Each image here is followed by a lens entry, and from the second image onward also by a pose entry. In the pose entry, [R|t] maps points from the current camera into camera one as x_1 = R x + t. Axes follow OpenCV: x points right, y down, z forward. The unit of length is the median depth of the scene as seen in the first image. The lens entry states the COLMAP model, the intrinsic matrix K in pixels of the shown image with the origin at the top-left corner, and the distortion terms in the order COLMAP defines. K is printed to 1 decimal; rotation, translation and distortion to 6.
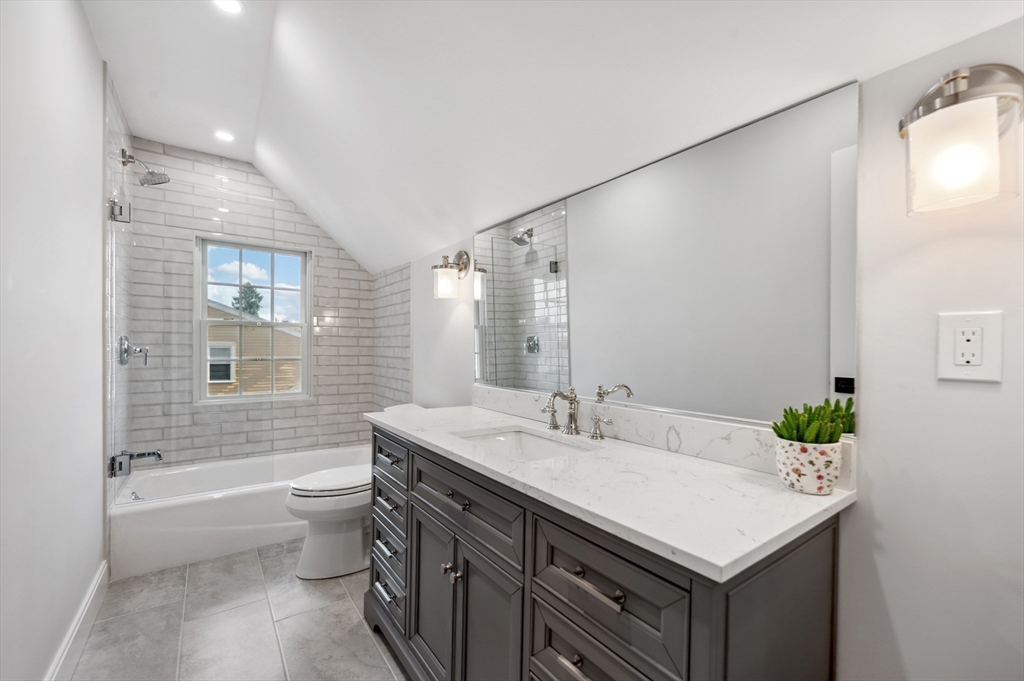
lens RADIAL K [[414.7, 0, 509.5], [0, 414.7, 348.9], [0, 0, 1]] dist [-0.003574, 0.000993]
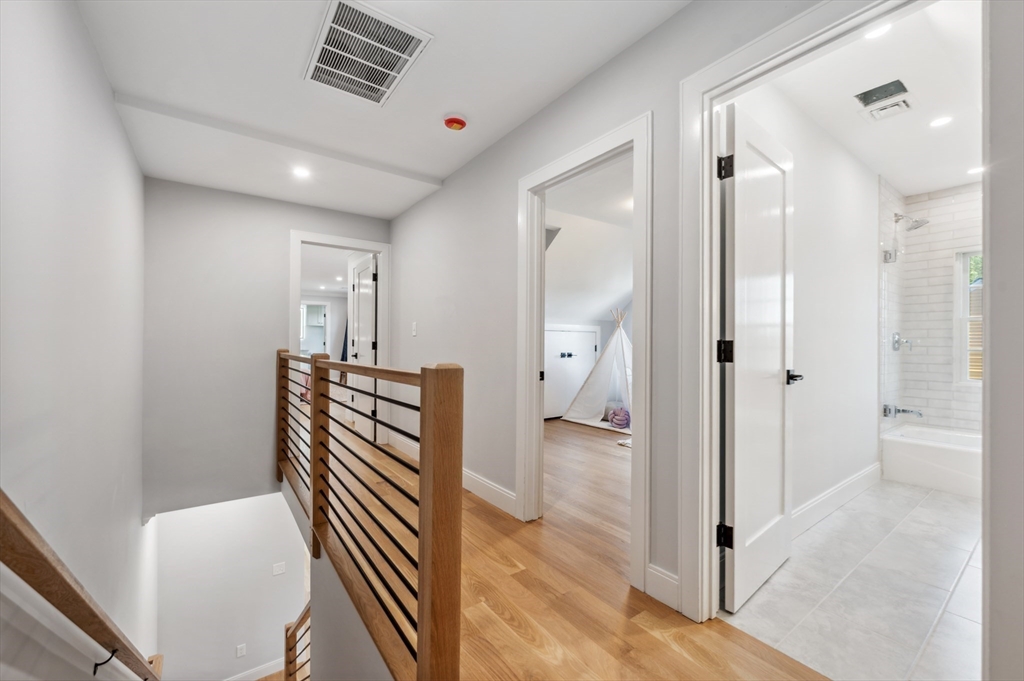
lens RADIAL K [[414.7, 0, 505.8], [0, 414.7, 345.0], [0, 0, 1]] dist [-0.003574, 0.000993]
pose [[-0.012785, -0.009860, -0.999870, 0.637158], [-0.009275, 0.999910, -0.009742, 0.044587], [0.999875, 0.009150, -0.012875, -0.443380]]
